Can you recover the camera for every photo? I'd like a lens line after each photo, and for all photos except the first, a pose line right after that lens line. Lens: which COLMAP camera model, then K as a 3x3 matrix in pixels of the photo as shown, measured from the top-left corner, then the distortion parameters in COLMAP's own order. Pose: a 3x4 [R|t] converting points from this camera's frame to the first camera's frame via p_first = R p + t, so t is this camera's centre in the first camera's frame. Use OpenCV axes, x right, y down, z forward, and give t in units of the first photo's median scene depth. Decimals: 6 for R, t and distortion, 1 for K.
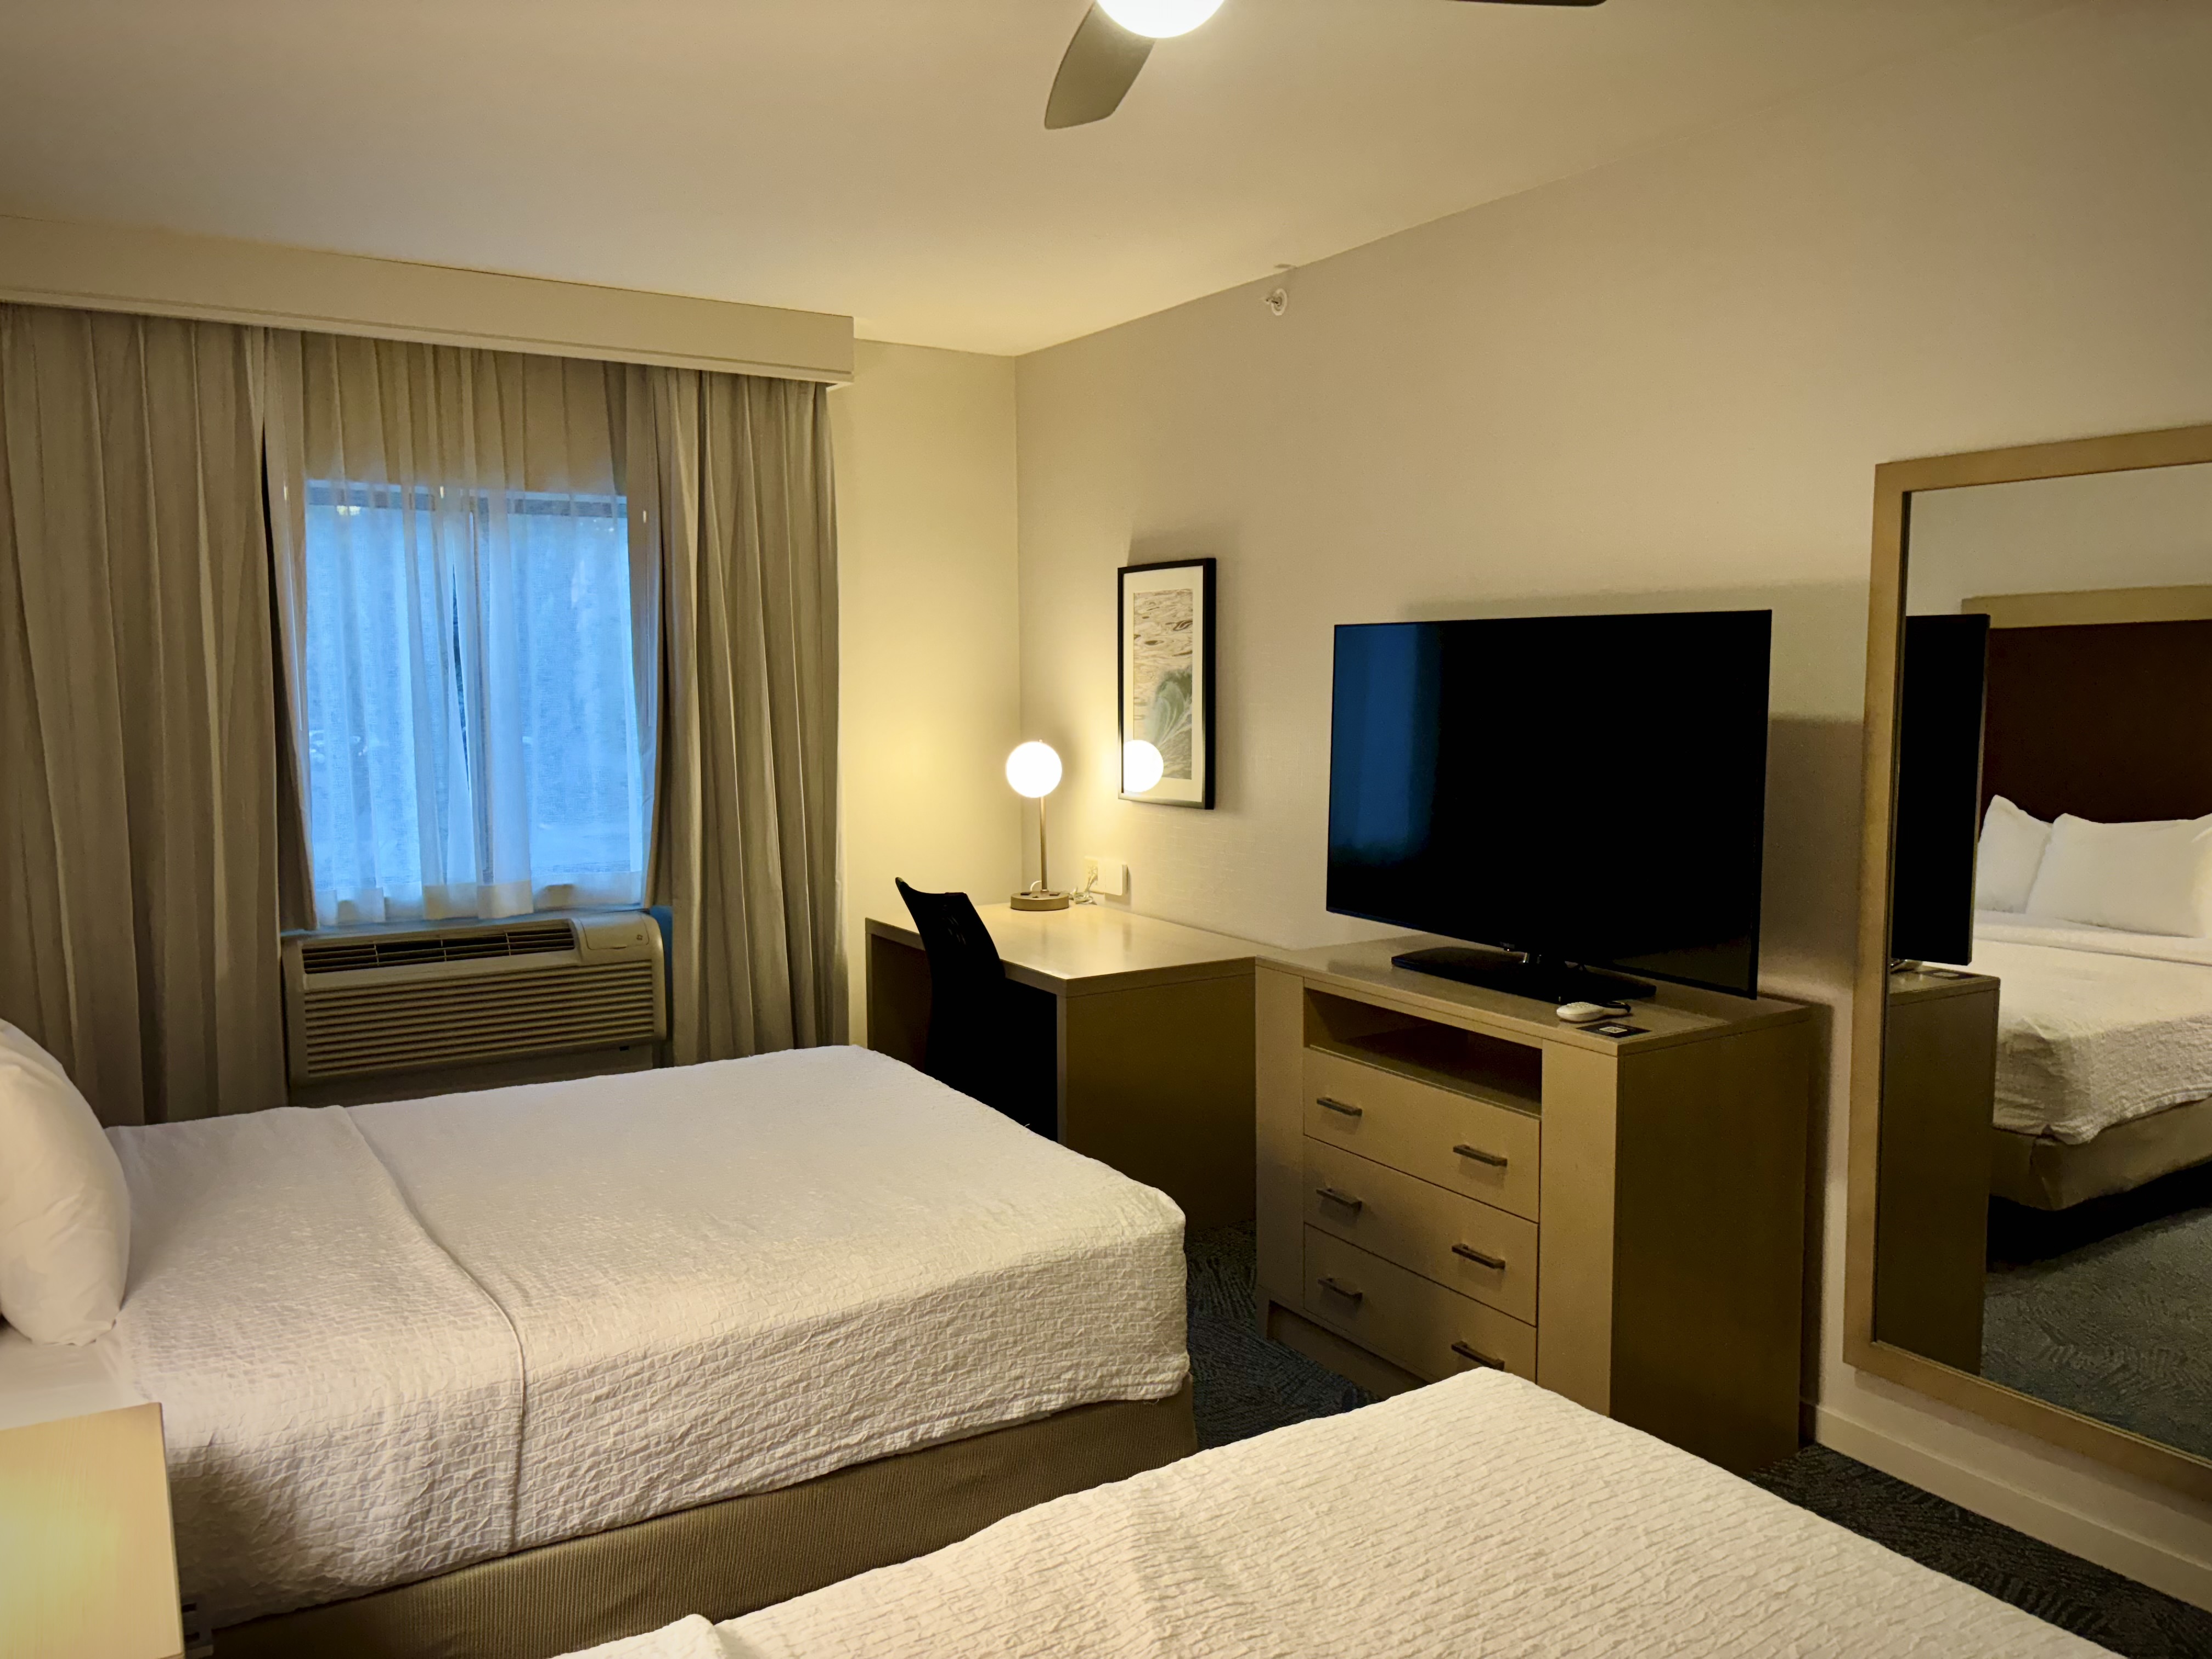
lens RADIAL K [[1682.3, 0, 1106.0], [0, 1682.3, 829.5], [0, 0, 1]] dist [0.002256, -0.006726]
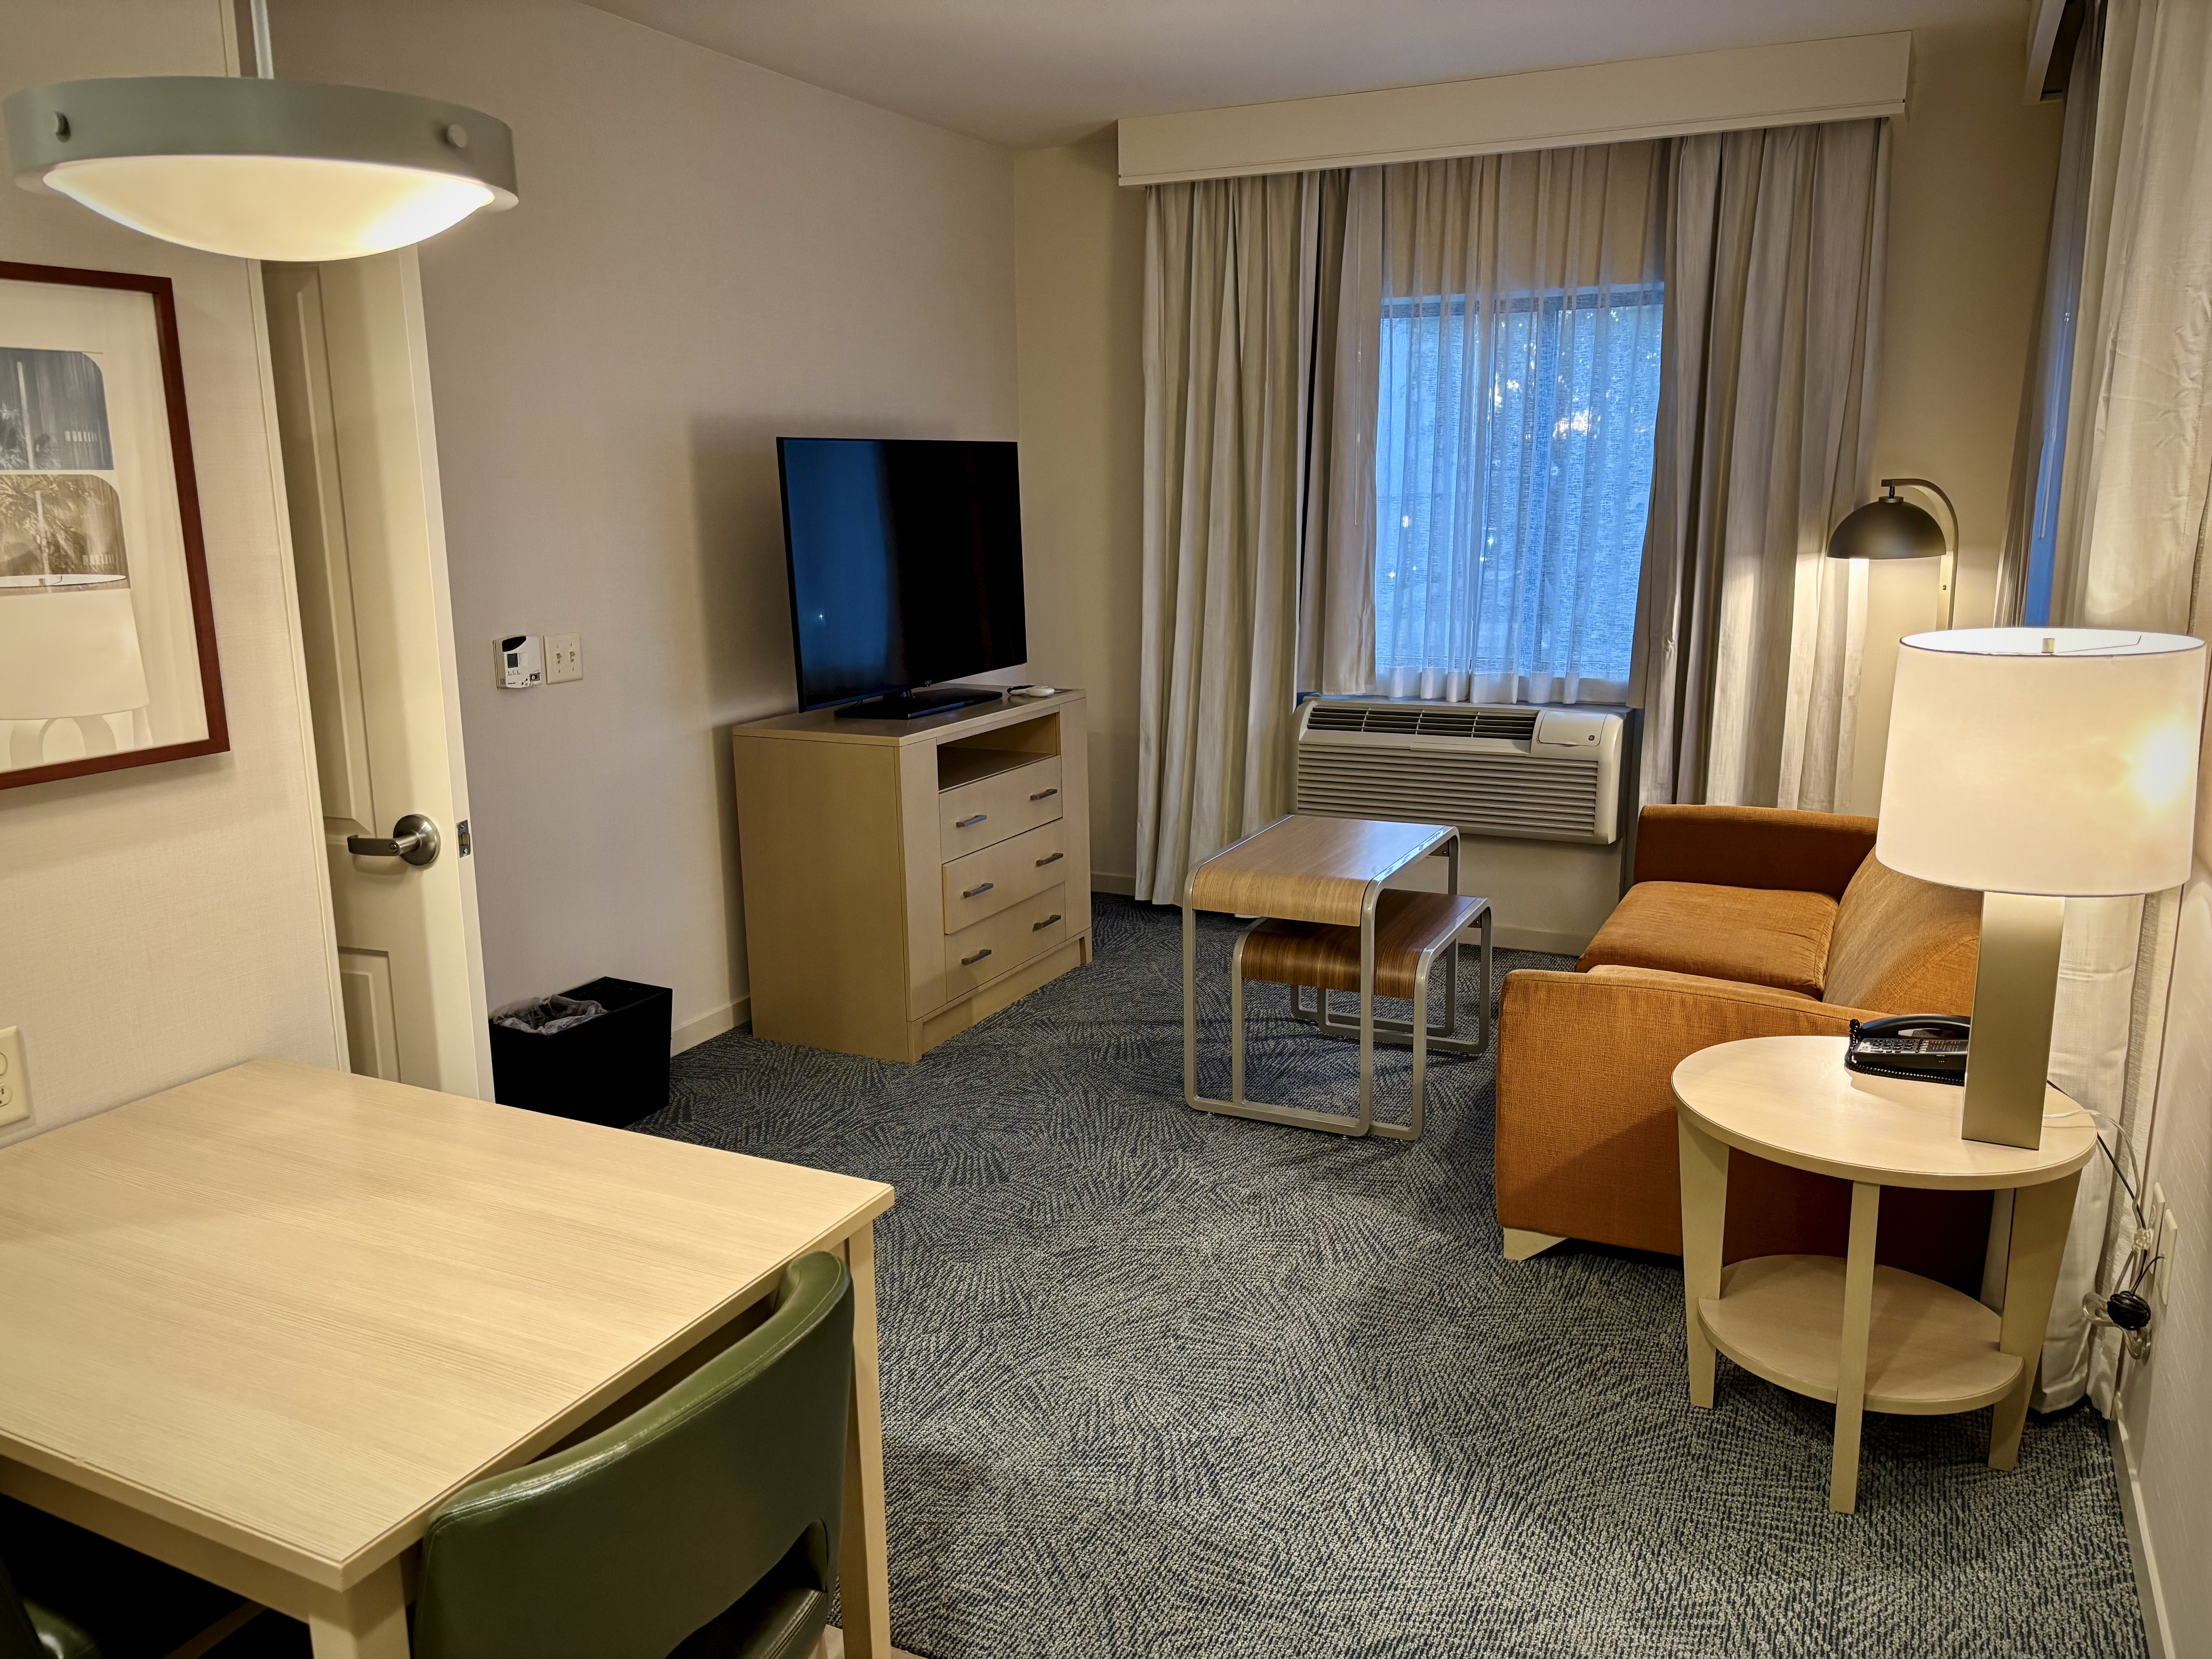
lens RADIAL K [[1682.3, 0, 1106.0], [0, 1682.3, 829.5], [0, 0, 1]] dist [0.002256, -0.006726]
pose [[0.550007, 0.174751, -0.816673, 0.403818], [-0.066864, 0.983939, 0.165511, -0.029568], [0.832479, -0.036426, 0.552858, 0.204104]]
